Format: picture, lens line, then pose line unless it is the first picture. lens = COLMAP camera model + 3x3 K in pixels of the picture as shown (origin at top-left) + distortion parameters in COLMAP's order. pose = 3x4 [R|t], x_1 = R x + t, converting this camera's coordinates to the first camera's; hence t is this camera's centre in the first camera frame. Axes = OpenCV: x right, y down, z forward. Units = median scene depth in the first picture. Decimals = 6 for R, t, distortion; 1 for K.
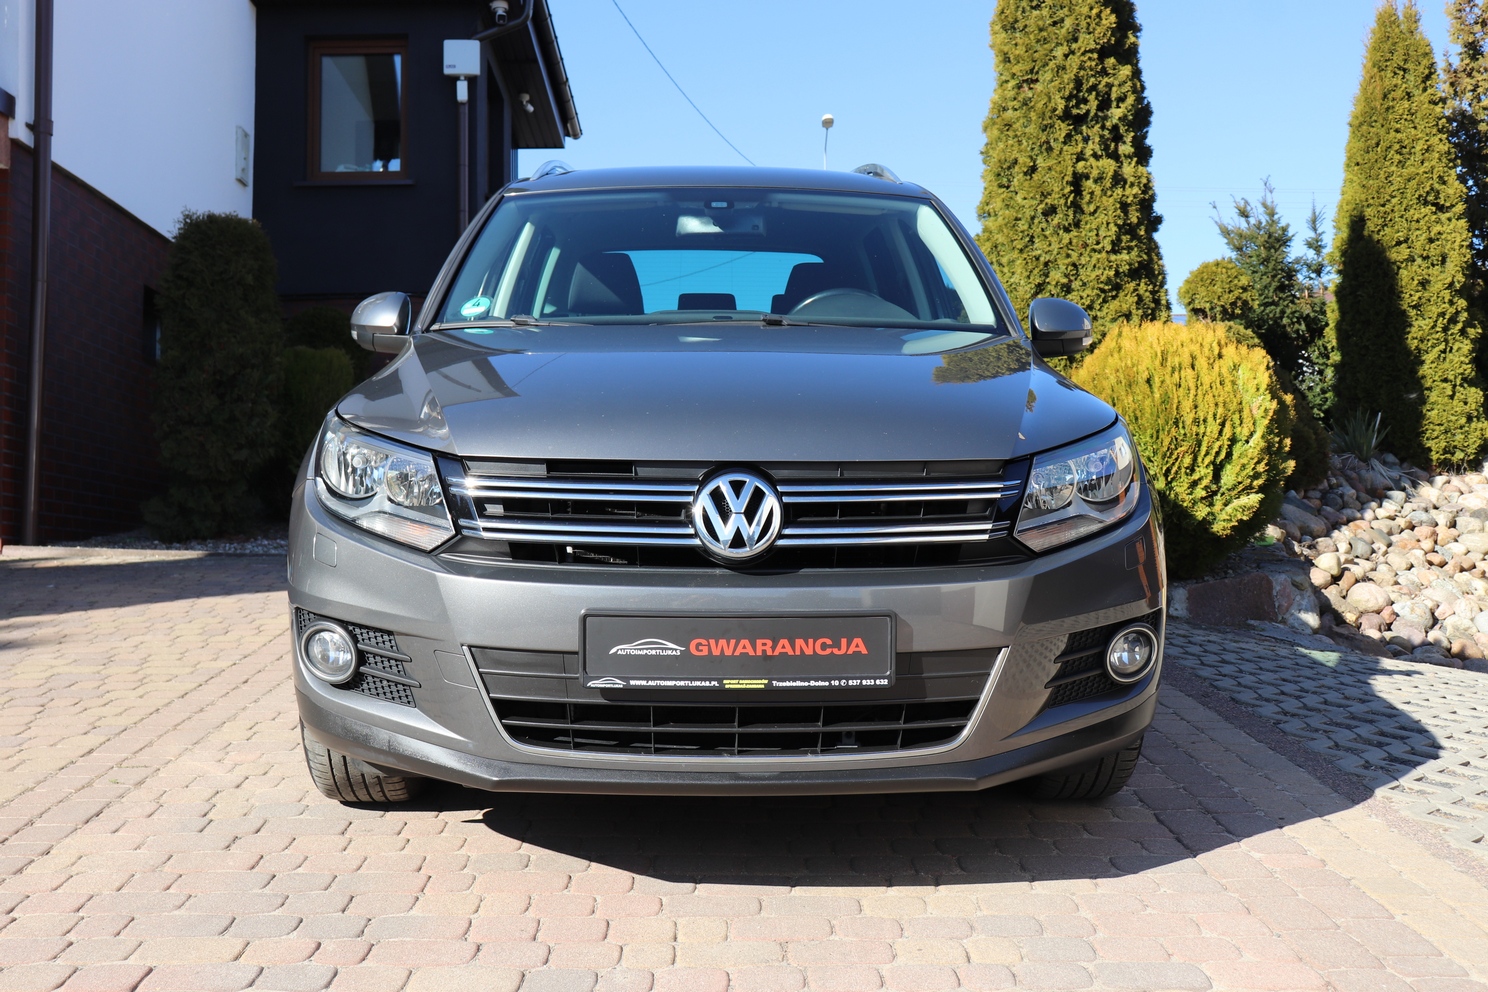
lens RADIAL K [[1575.3, 0, 743.6], [0, 1575.3, 476.8], [0, 0, 1]] dist [-0.117995, 0.248269]
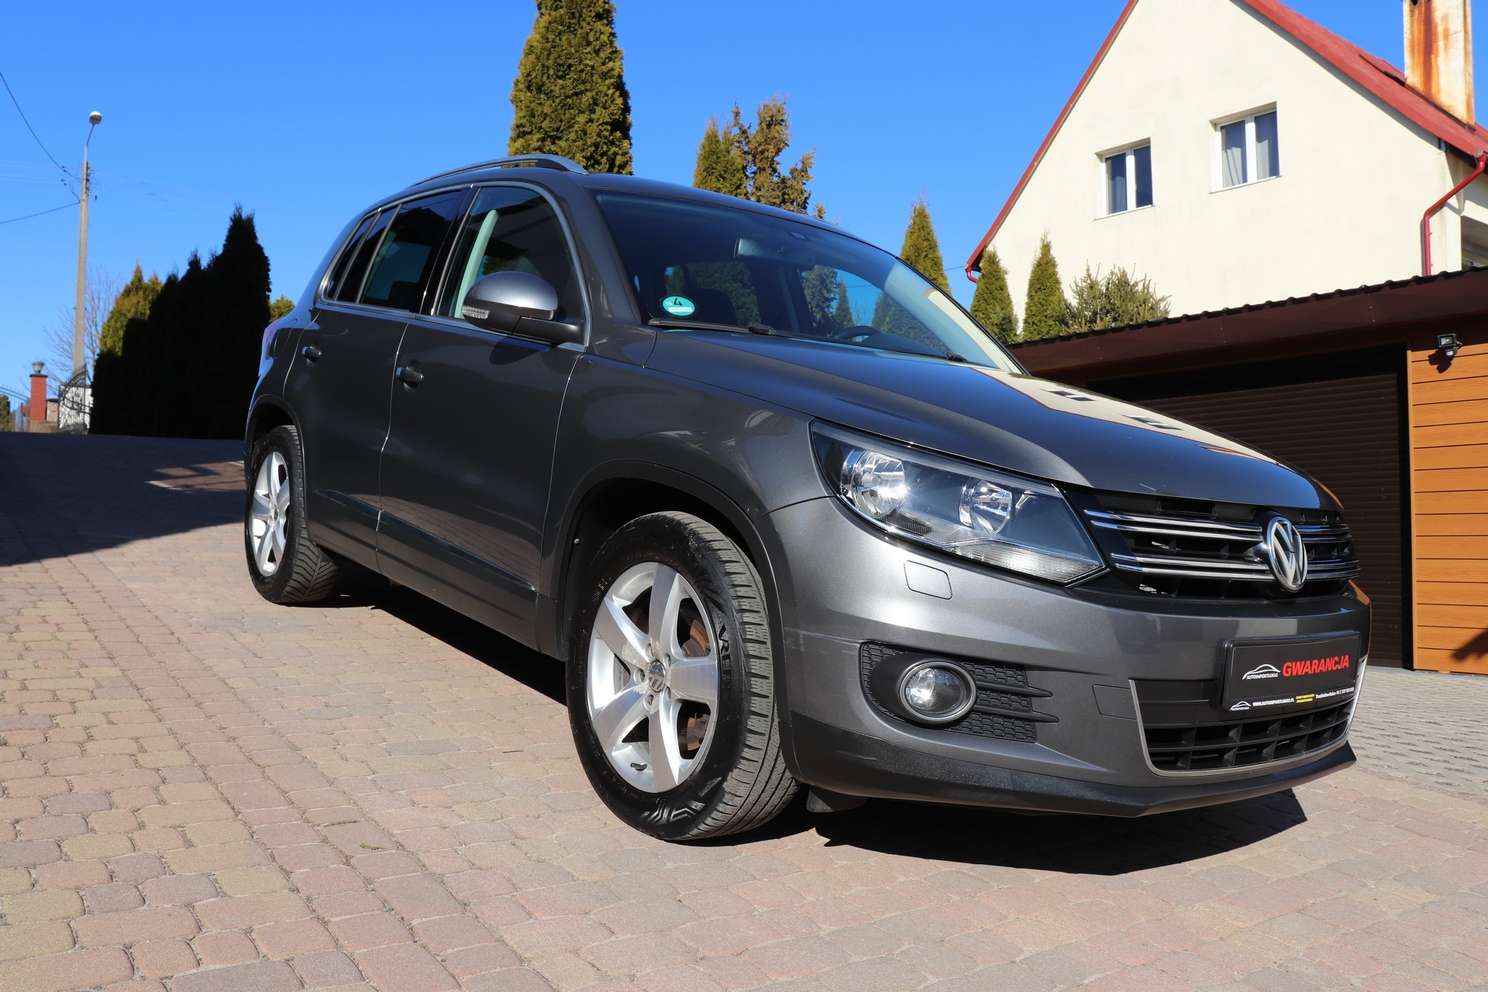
lens RADIAL K [[1247.0, 0, 740.5], [0, 1247.0, 494.7], [0, 0, 1]] dist [-0.180050, 0.170039]
pose [[0.800733, 0.041553, 0.597578, -0.252566], [-0.061116, 0.998053, 0.012493, -0.001574], [-0.595895, -0.046525, 0.801714, 0.154560]]
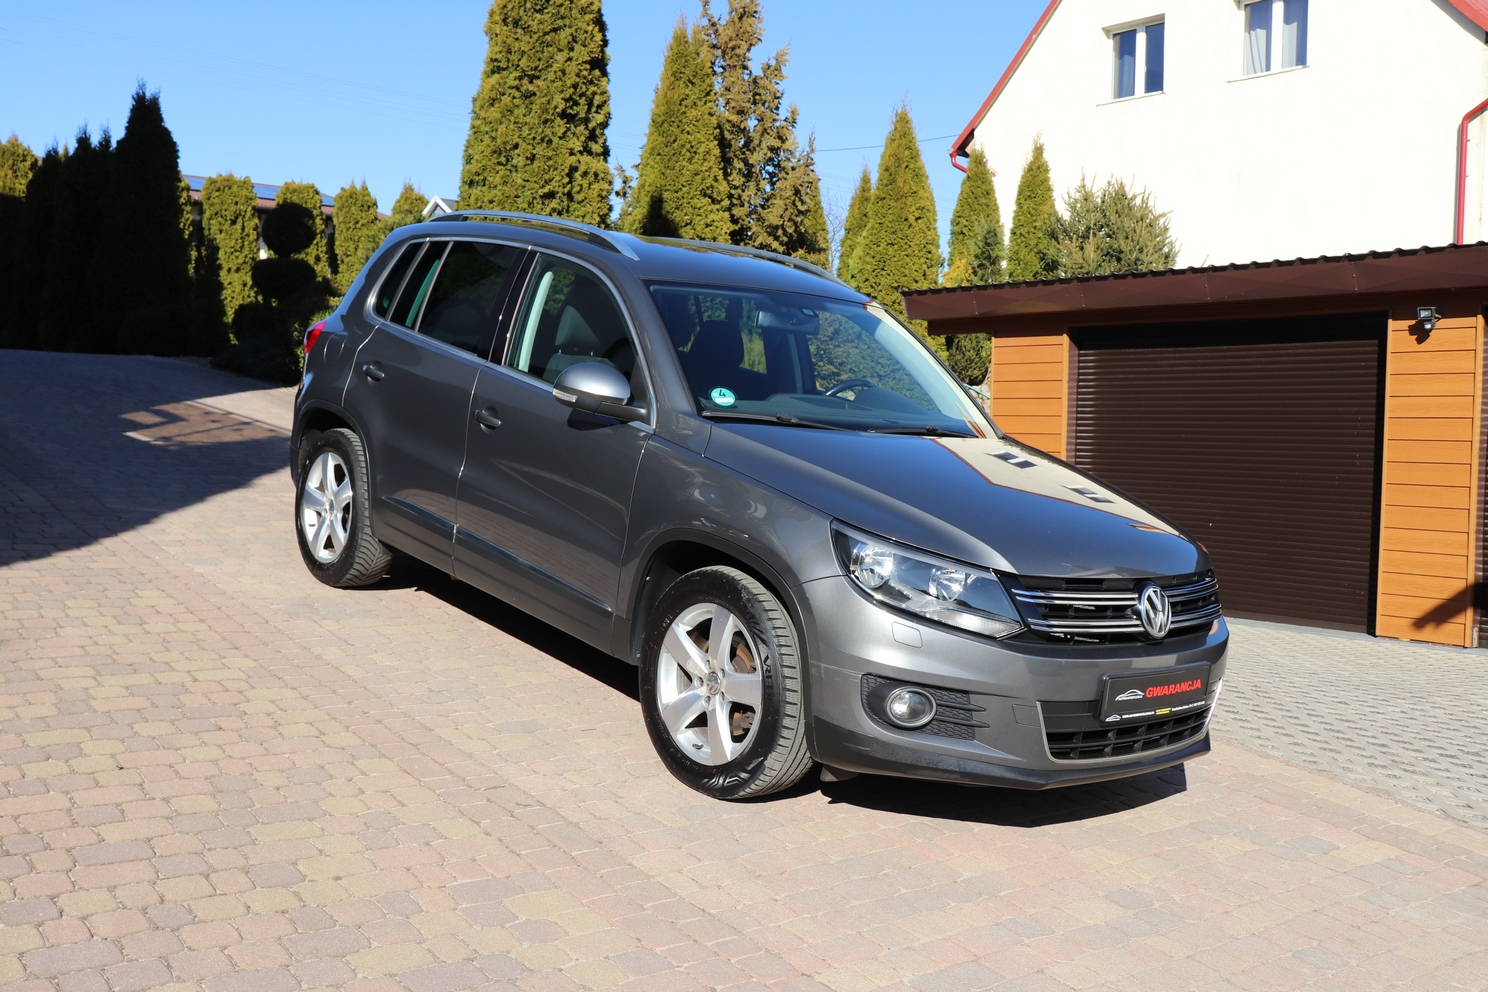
lens RADIAL K [[1492.6, 0, 744.0], [0, 1492.6, 496.0], [0, 0, 1]] dist [-0.119519, 0.194247]
pose [[0.770344, 0.005933, 0.637601, -0.395095], [-0.084419, 0.992103, 0.092762, -0.060578], [-0.632016, -0.125284, 0.764761, 0.025666]]
